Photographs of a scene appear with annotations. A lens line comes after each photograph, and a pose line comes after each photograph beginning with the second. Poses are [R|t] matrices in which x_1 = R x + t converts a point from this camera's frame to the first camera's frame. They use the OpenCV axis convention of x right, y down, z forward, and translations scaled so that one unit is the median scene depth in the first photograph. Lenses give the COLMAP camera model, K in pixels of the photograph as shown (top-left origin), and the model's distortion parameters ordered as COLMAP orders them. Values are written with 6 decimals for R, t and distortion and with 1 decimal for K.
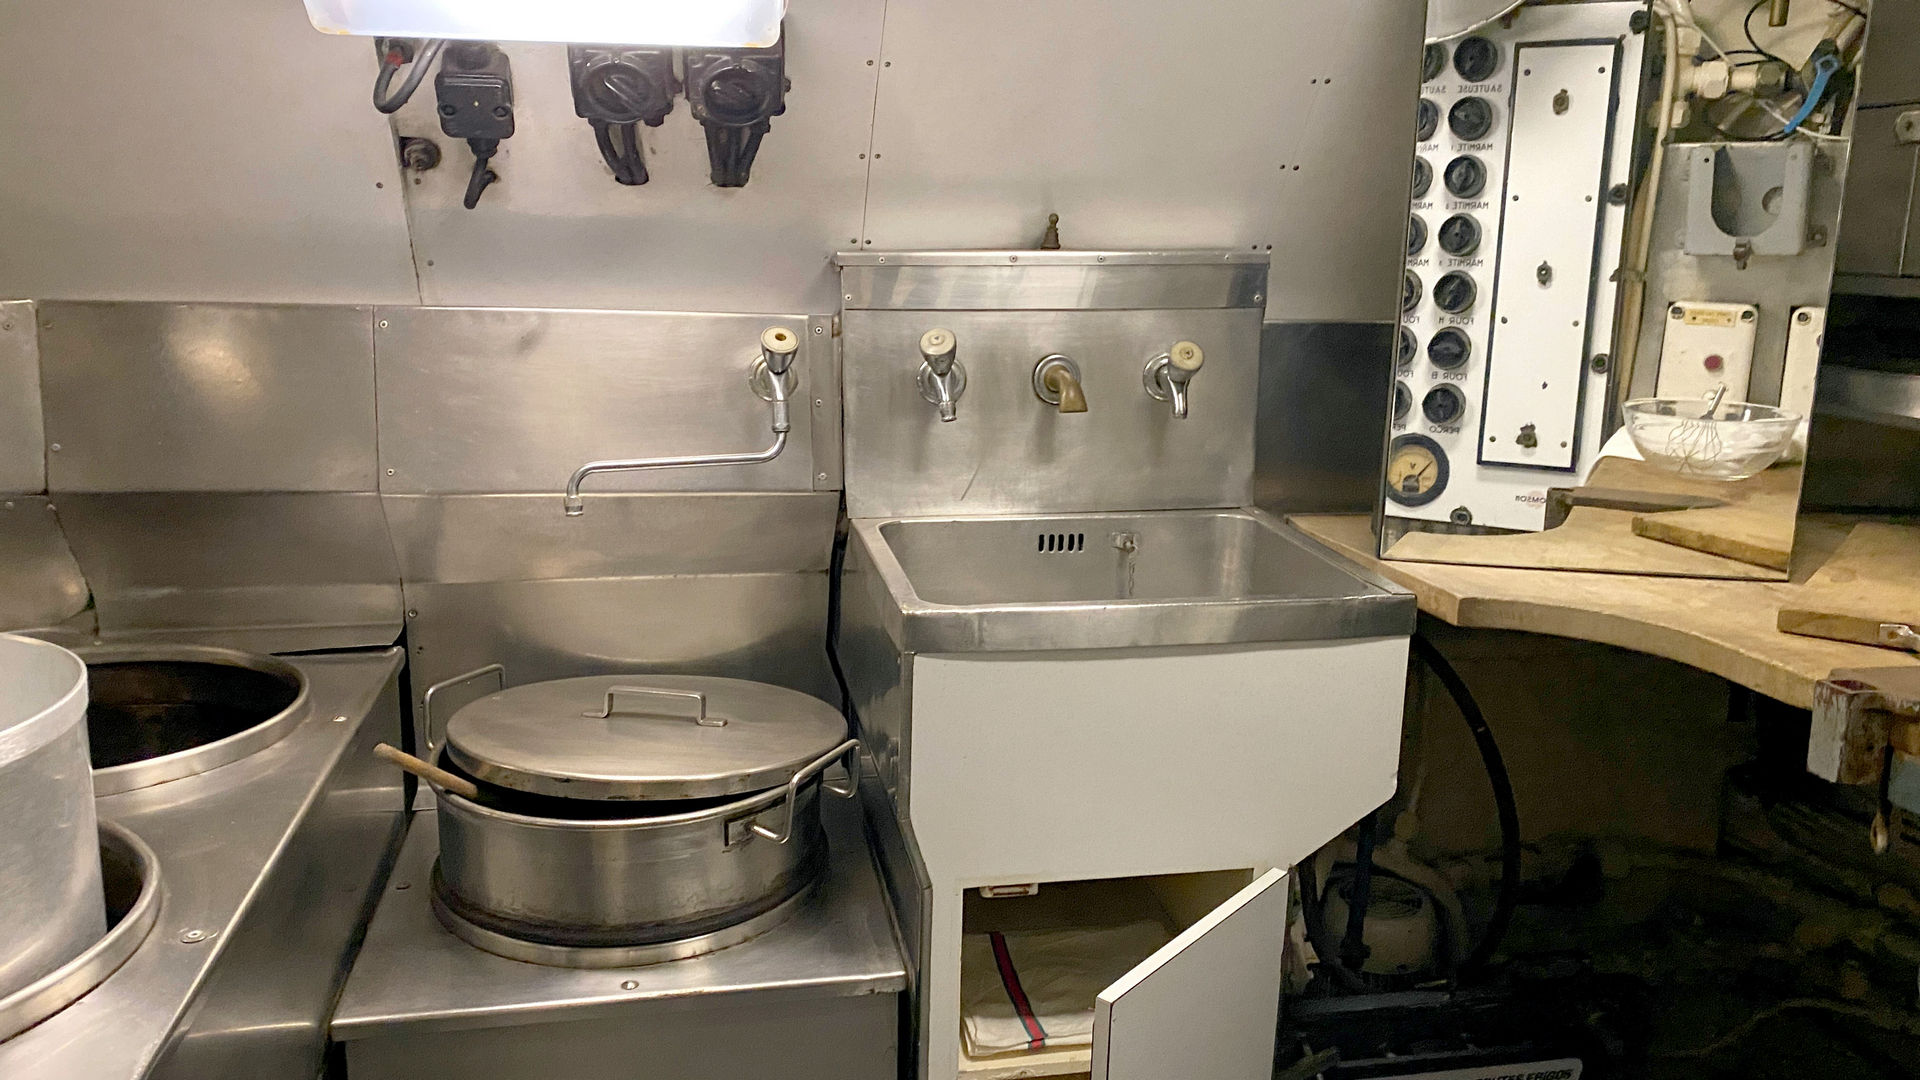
lens RADIAL K [[1512.1, 0, 959.5], [0, 1512.1, 540.5], [0, 0, 1]] dist [0.028551, -0.019419]
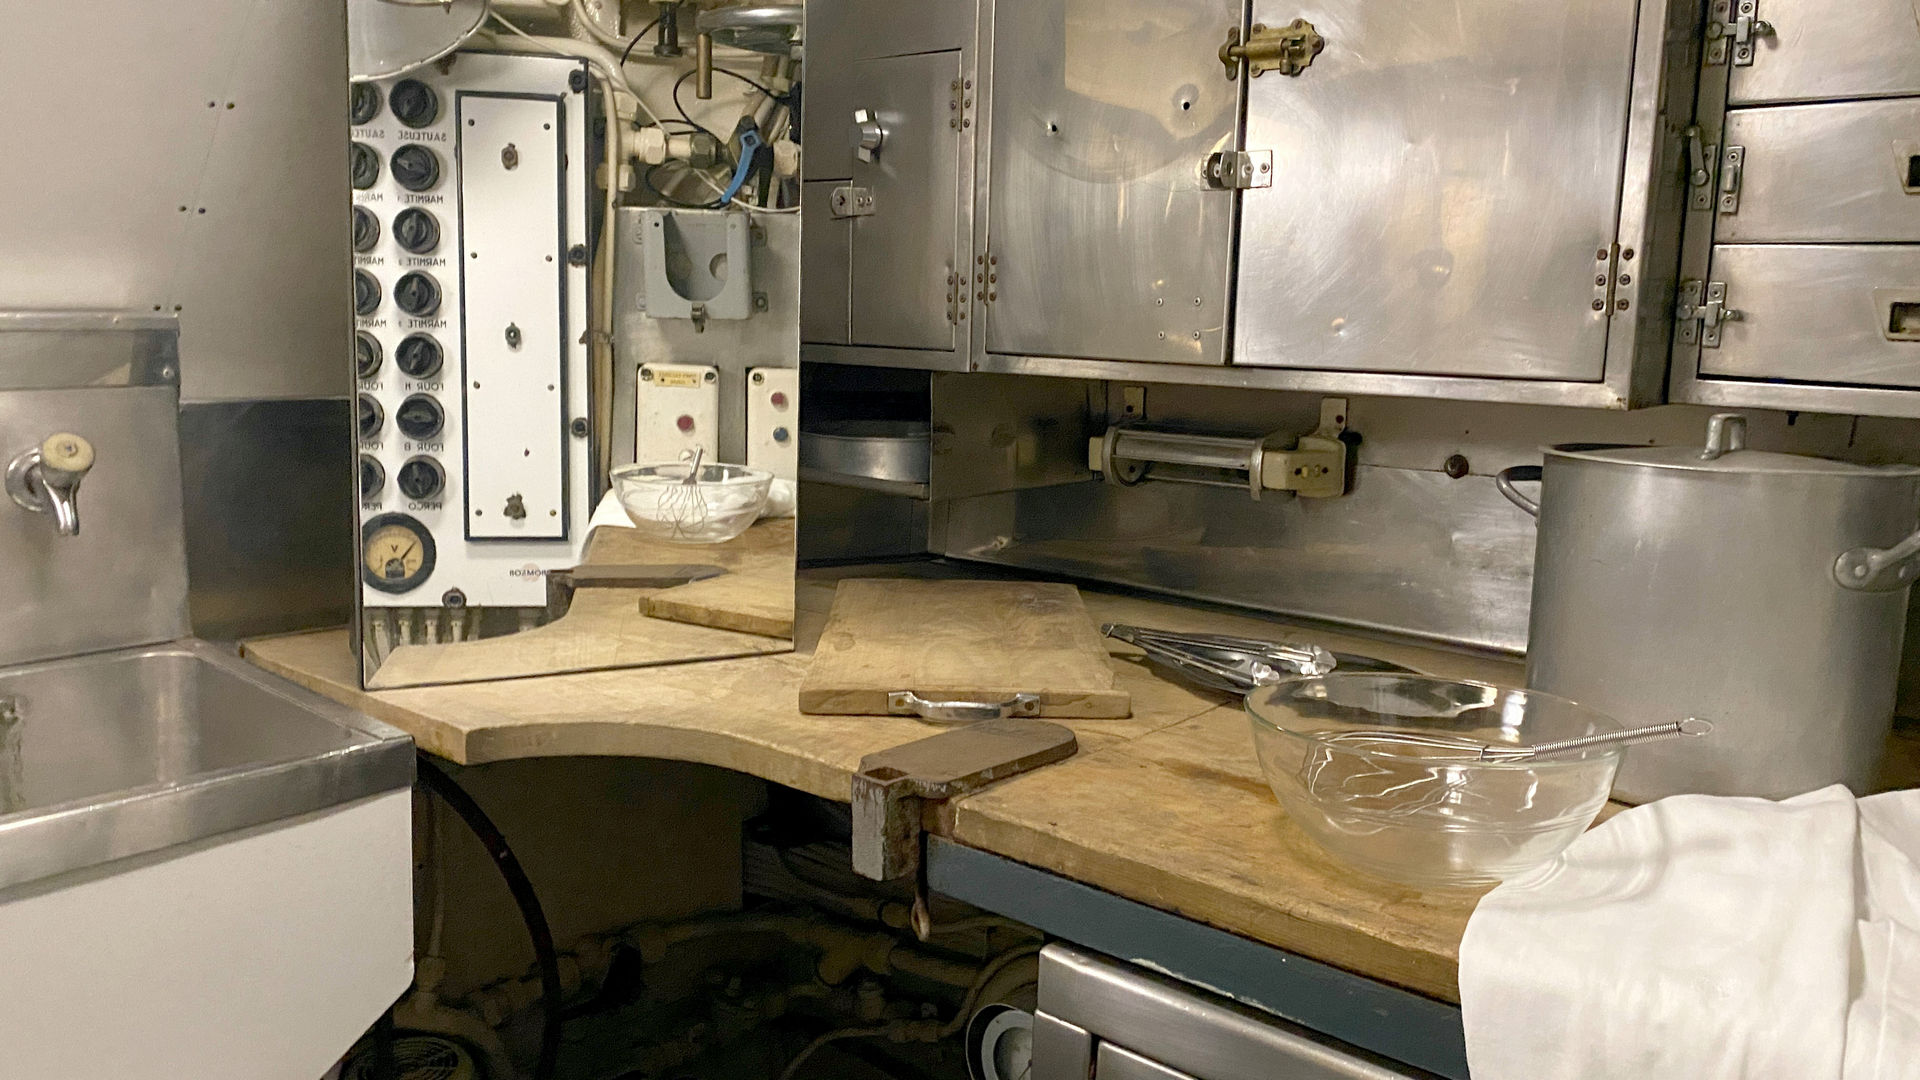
lens RADIAL K [[1512.1, 0, 969.9], [0, 1512.1, 536.4], [0, 0, 1]] dist [0.028551, -0.019419]
pose [[0.791668, -0.086687, 0.604771, 0.032791], [0.109351, 0.994003, -0.000666, -0.023531], [-0.601086, 0.066659, 0.796399, 0.099610]]
